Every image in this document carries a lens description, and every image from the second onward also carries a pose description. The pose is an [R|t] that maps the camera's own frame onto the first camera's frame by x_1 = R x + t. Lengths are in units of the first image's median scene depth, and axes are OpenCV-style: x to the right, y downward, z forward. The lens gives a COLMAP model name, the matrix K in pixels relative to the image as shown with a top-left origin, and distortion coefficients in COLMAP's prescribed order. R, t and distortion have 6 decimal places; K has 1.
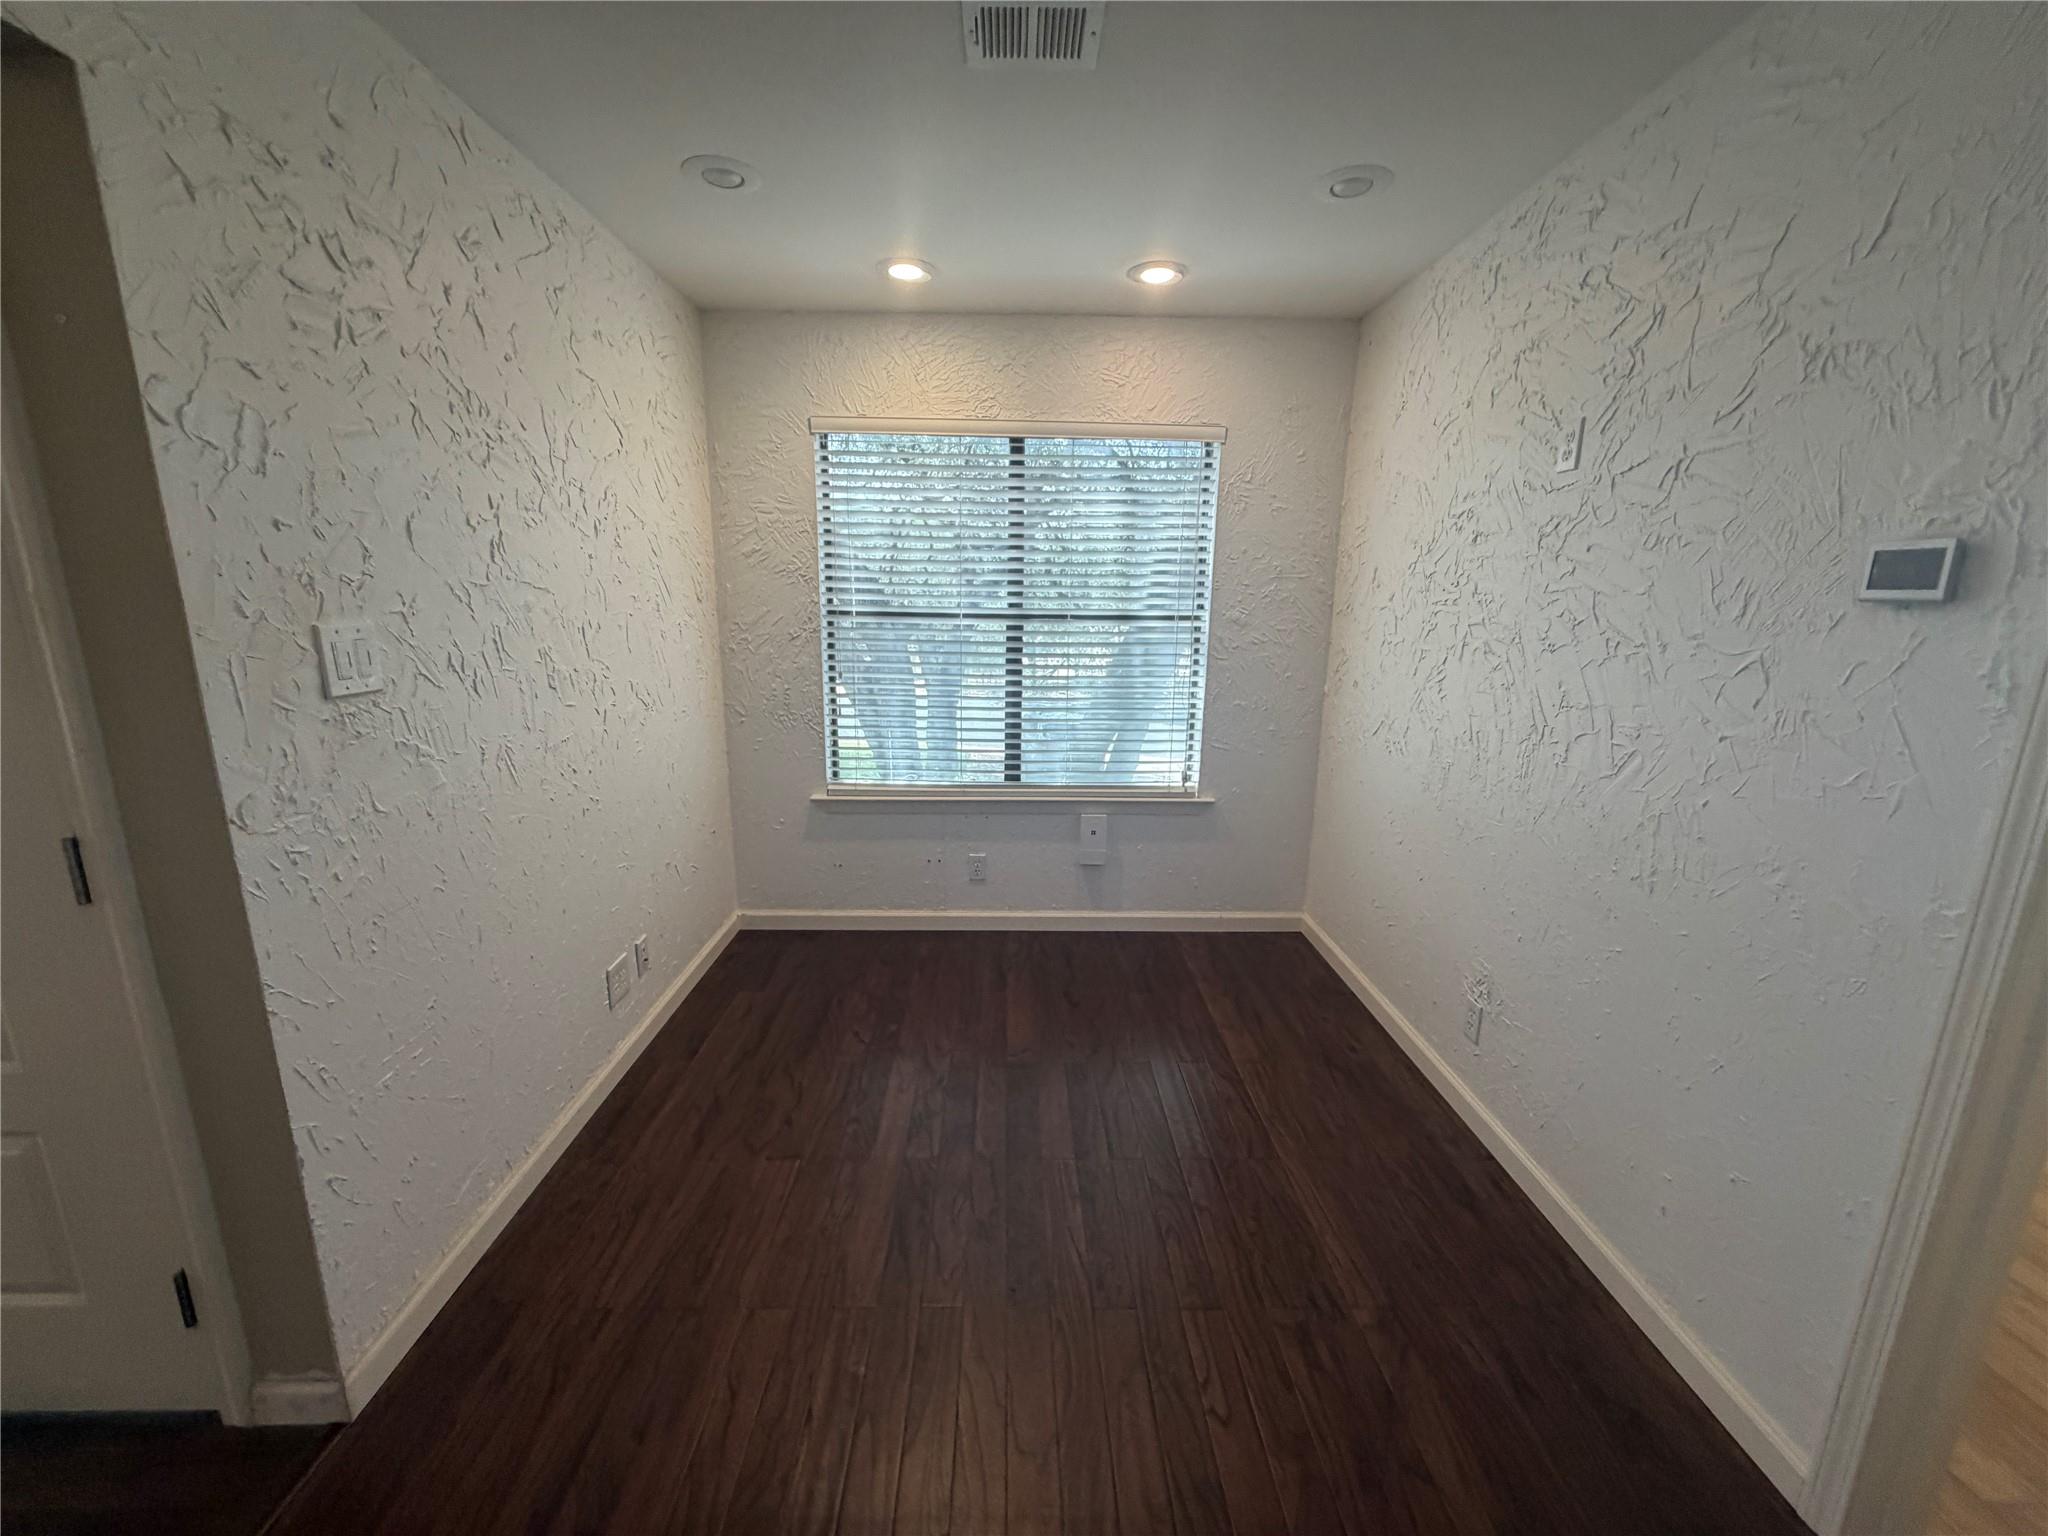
lens RADIAL K [[814.6, 0, 1020.5], [0, 814.6, 768.3], [0, 0, 1]] dist [0.000404, -0.000339]
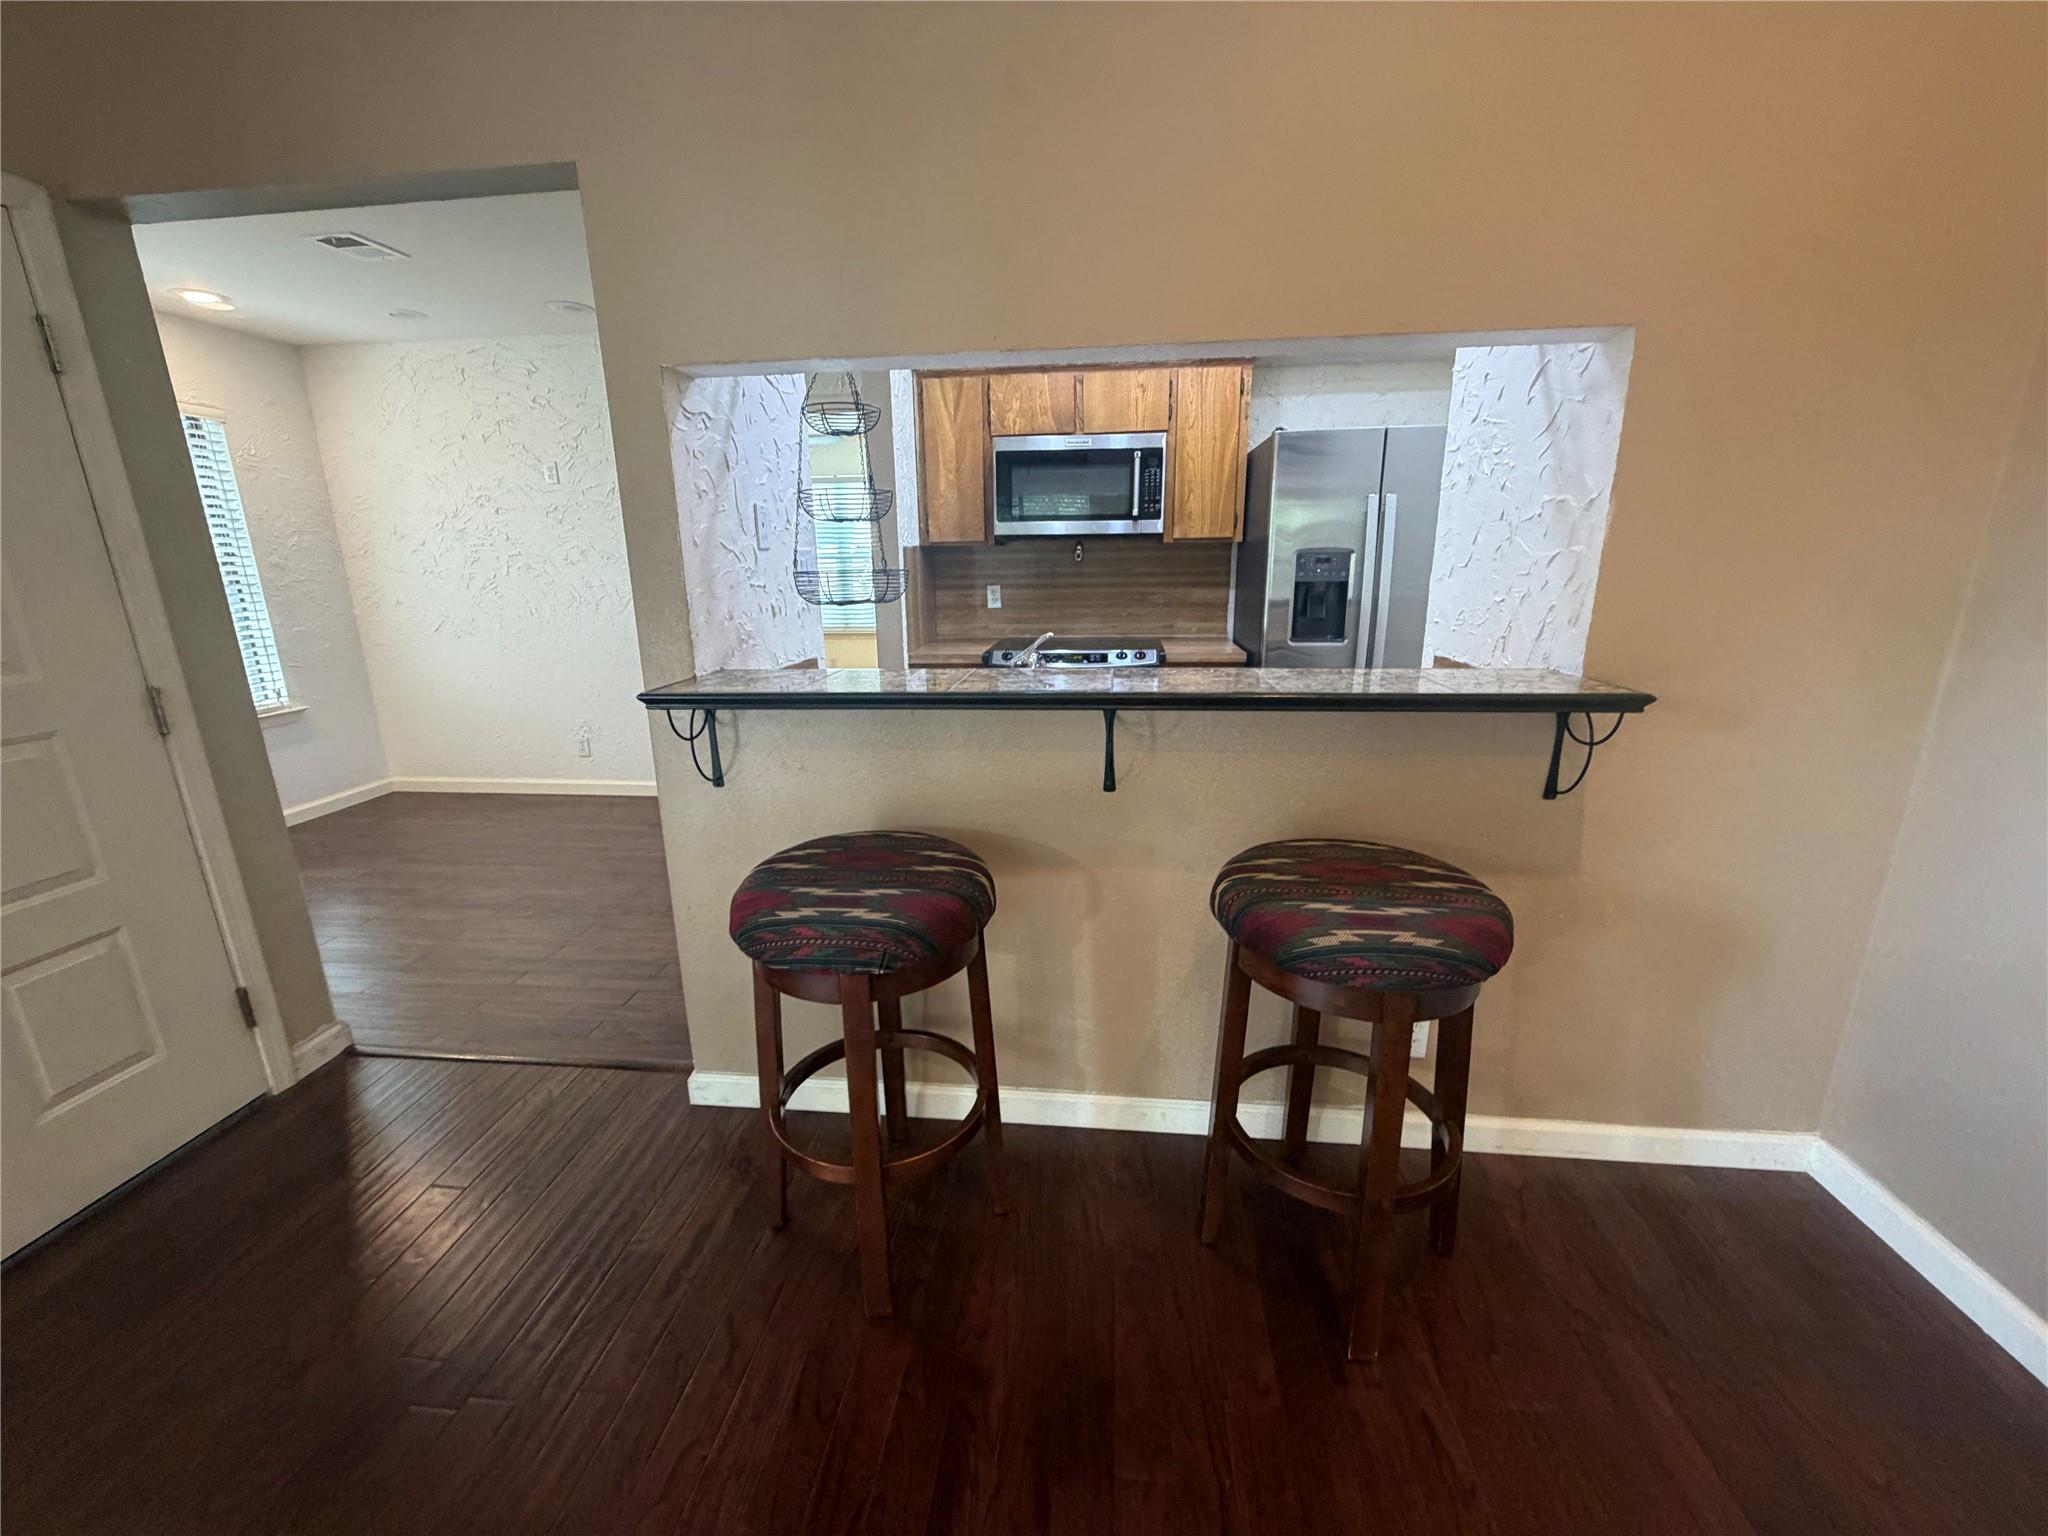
lens RADIAL K [[809.2, 0, 1024.0], [0, 809.2, 768.0], [0, 0, 1]] dist [-0.000610, -0.000162]
pose [[0.121031, -0.267223, 0.956004, -1.548191], [0.226803, 0.945053, 0.235448, 0.151861], [-0.966391, 0.188328, 0.174988, -0.519247]]
